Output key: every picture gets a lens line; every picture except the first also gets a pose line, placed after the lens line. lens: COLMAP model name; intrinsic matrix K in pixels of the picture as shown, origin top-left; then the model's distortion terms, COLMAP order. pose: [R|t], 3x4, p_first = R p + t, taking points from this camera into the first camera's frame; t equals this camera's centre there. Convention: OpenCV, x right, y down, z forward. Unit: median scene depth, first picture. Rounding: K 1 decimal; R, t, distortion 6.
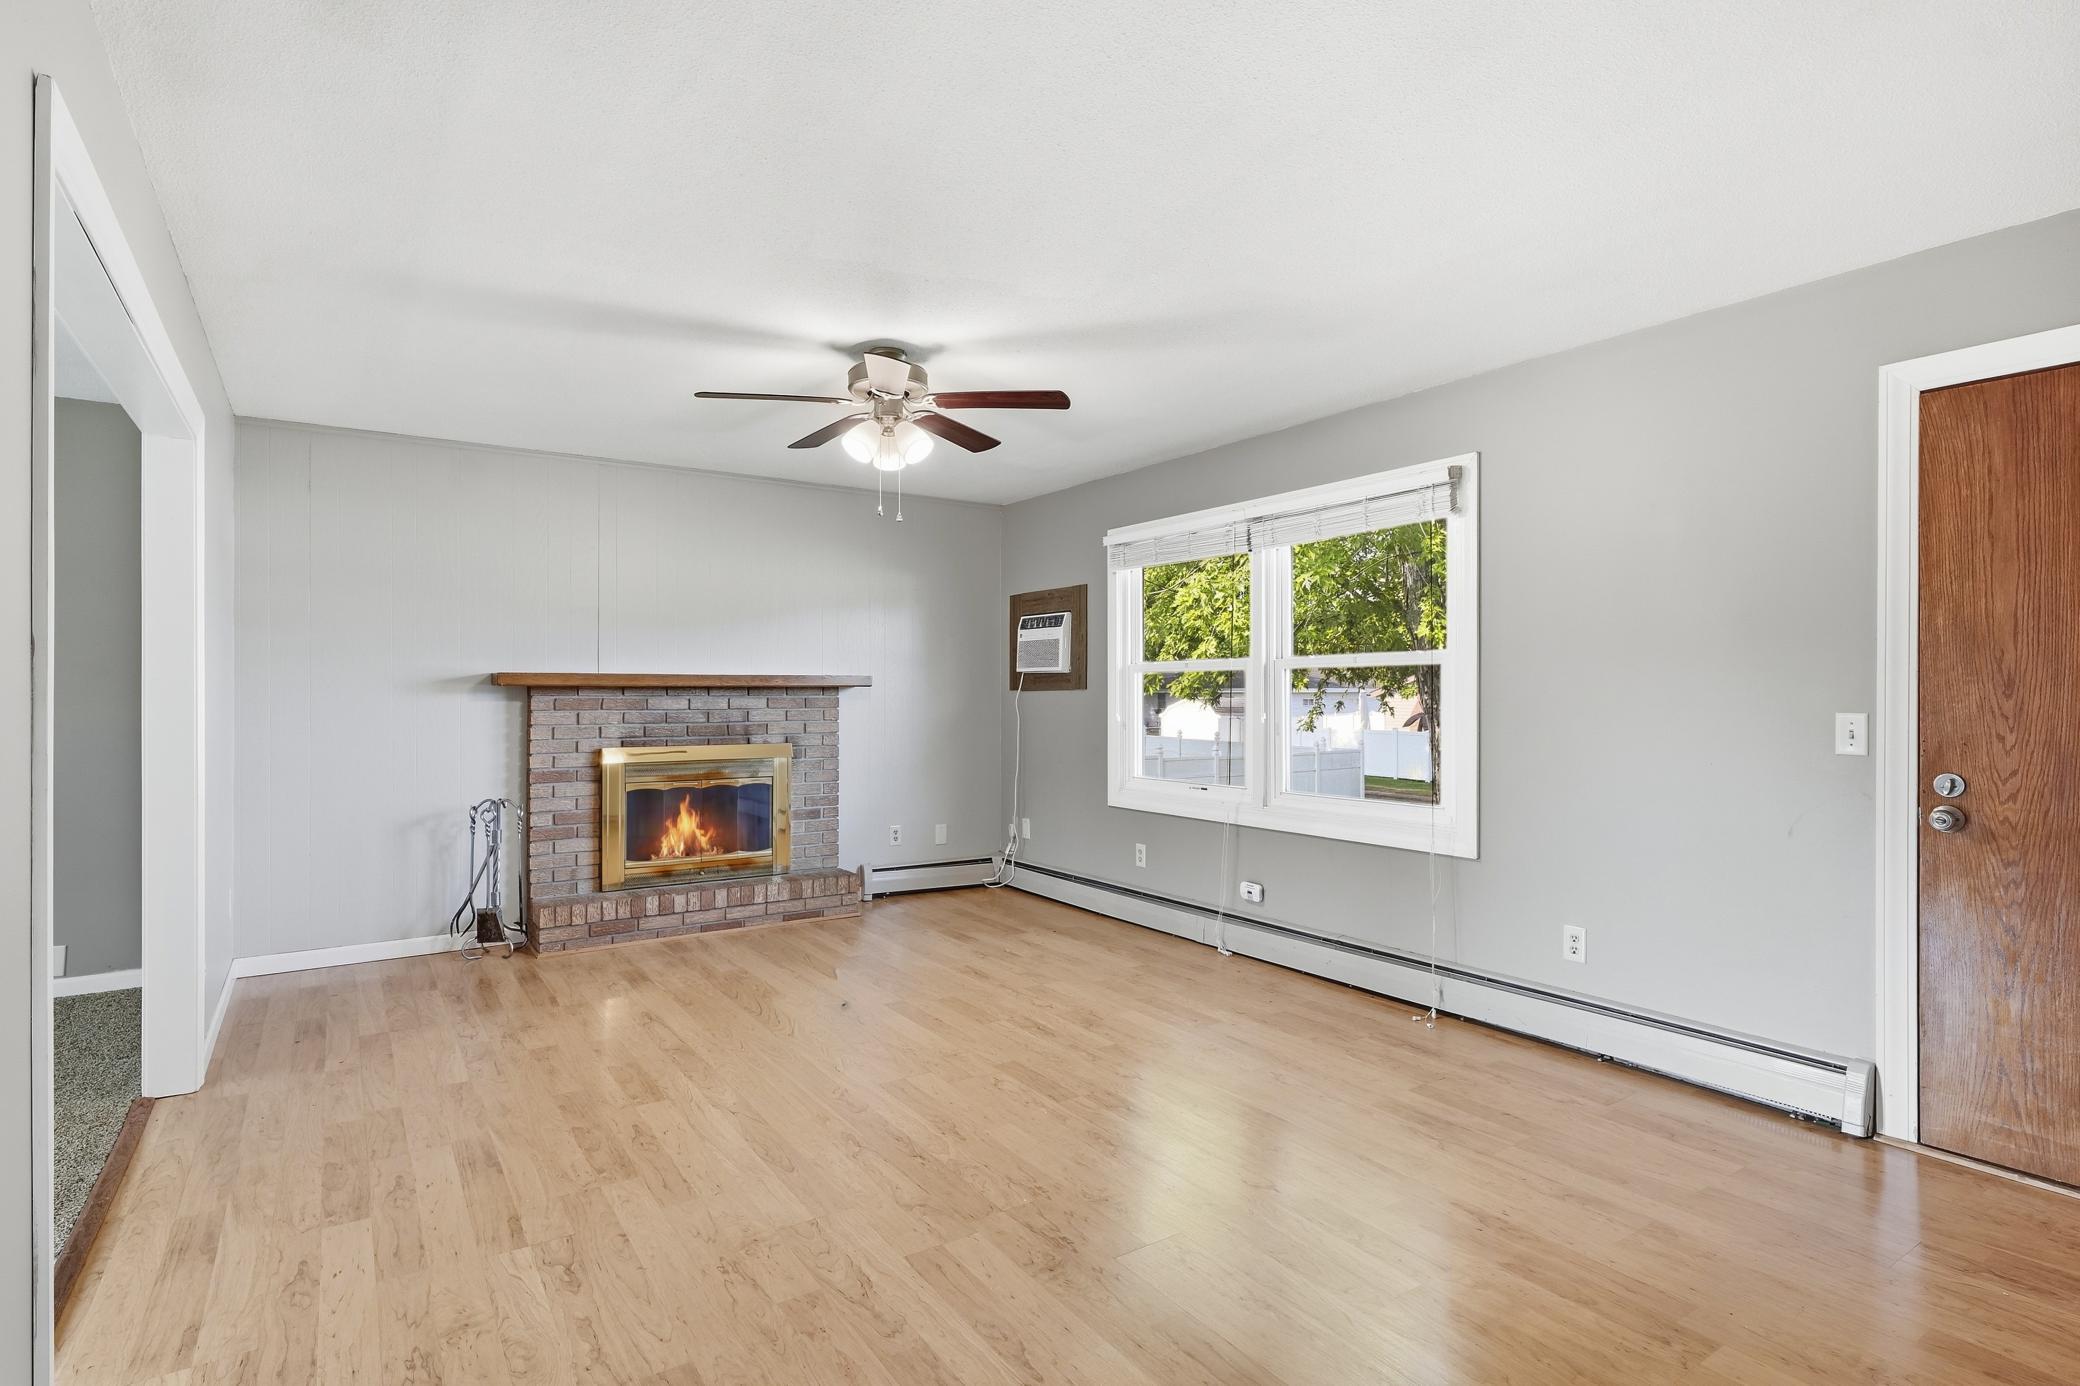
lens RADIAL K [[1035.9, 0, 1032.4], [0, 1035.9, 693.8], [0, 0, 1]] dist [-0.001544, 0.000151]
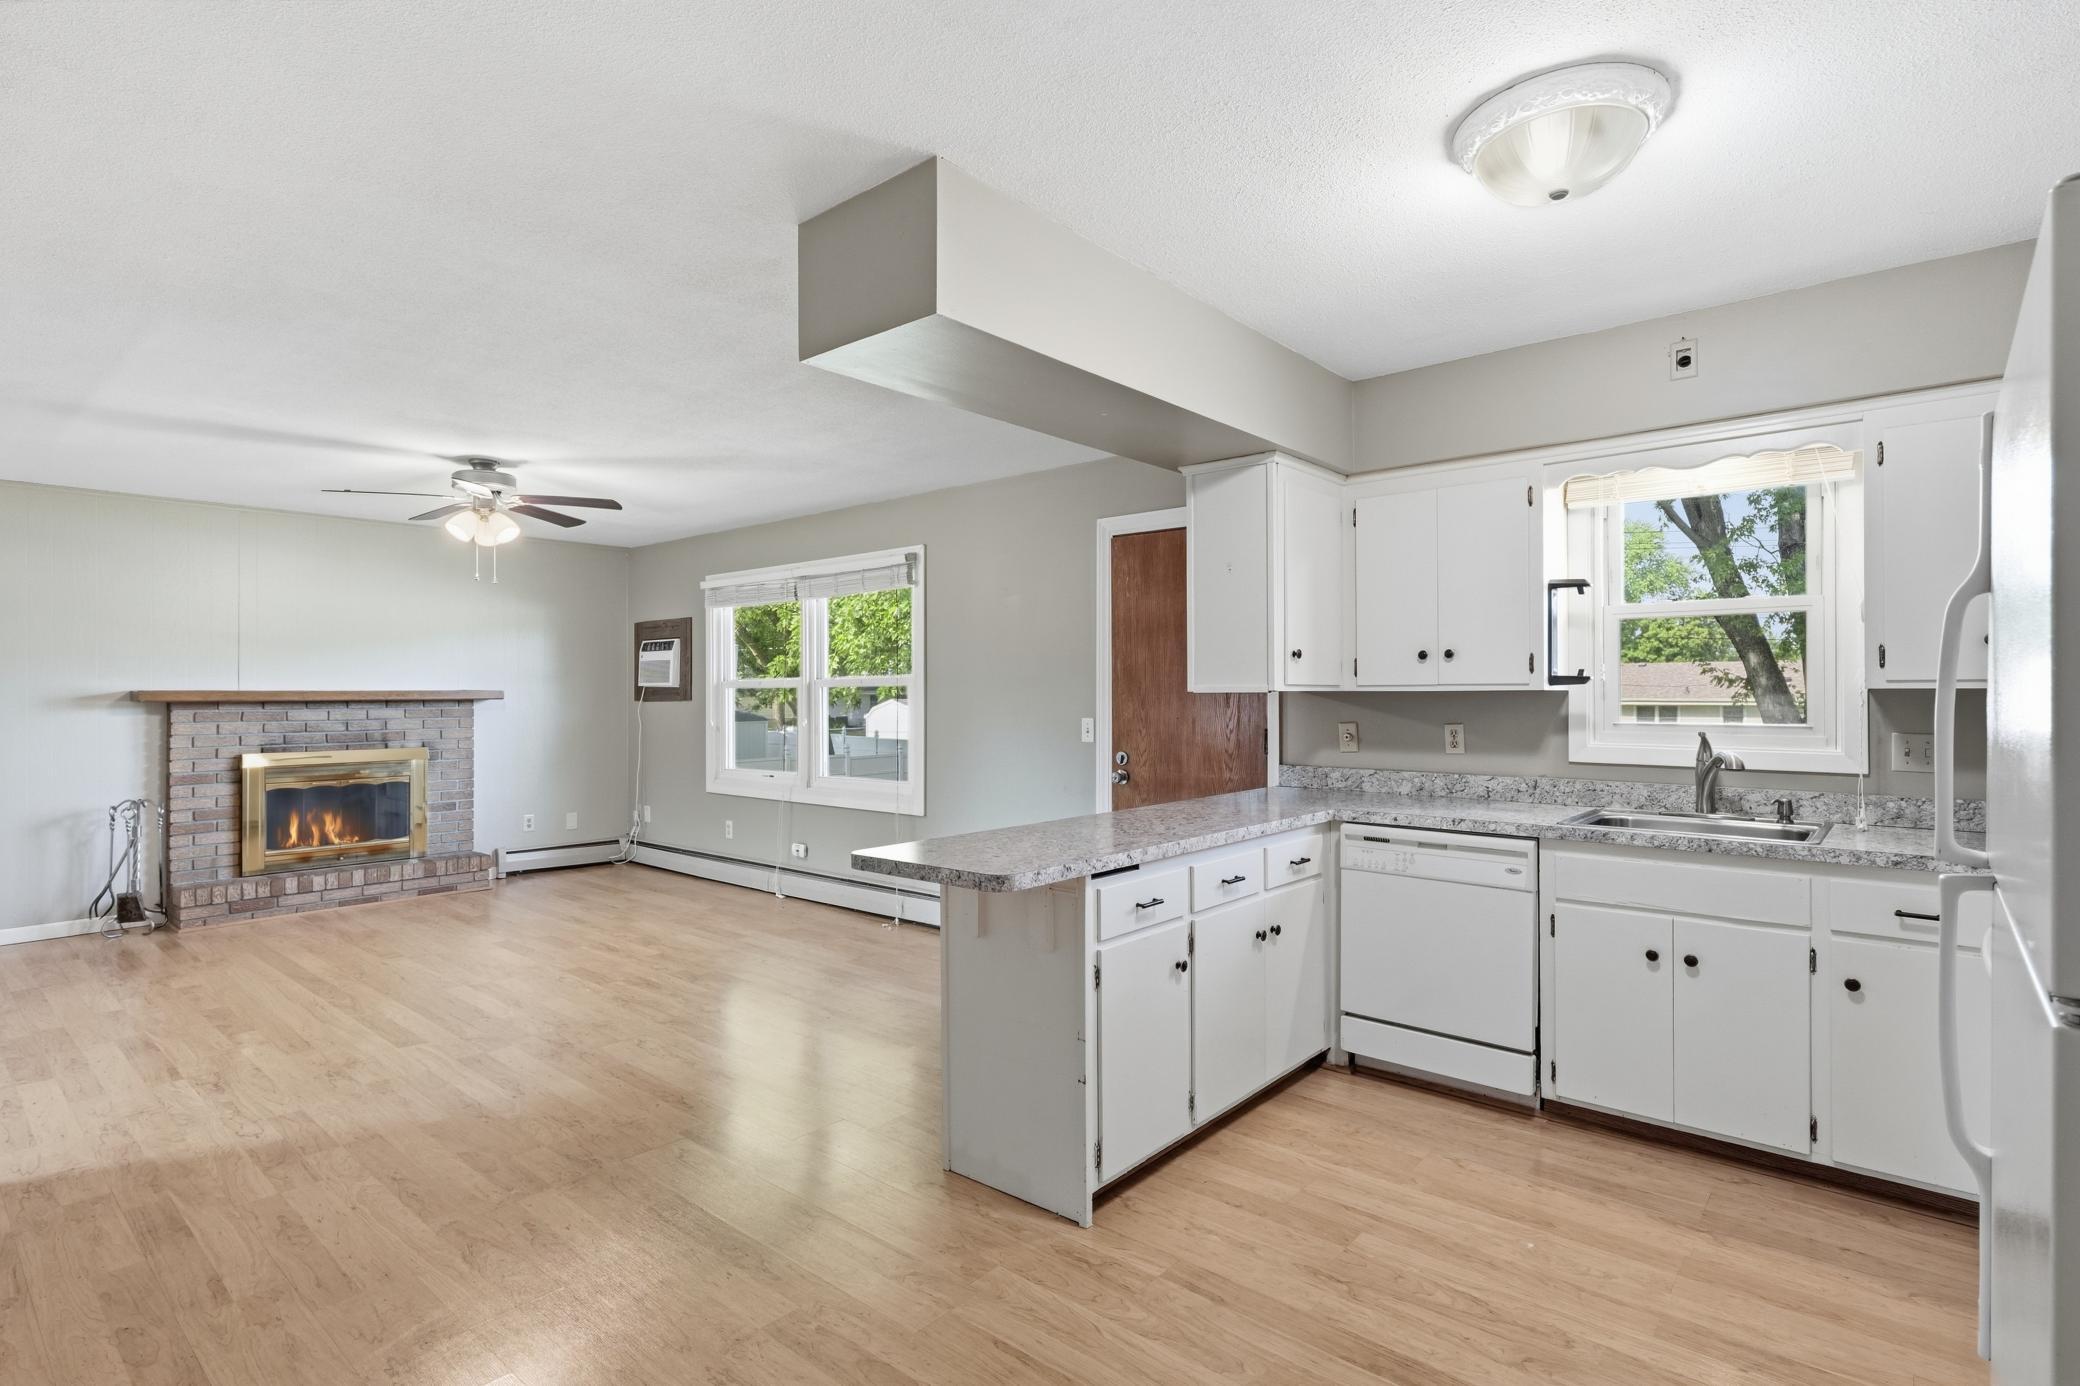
lens RADIAL K [[1035.9, 0, 1047.1], [0, 1035.9, 687.7], [0, 0, 1]] dist [-0.001544, 0.000151]
pose [[0.964857, -0.002630, 0.262761, 0.163447], [0.004104, 0.999979, -0.005061, -0.013824], [-0.262743, 0.005962, 0.964848, -0.388152]]
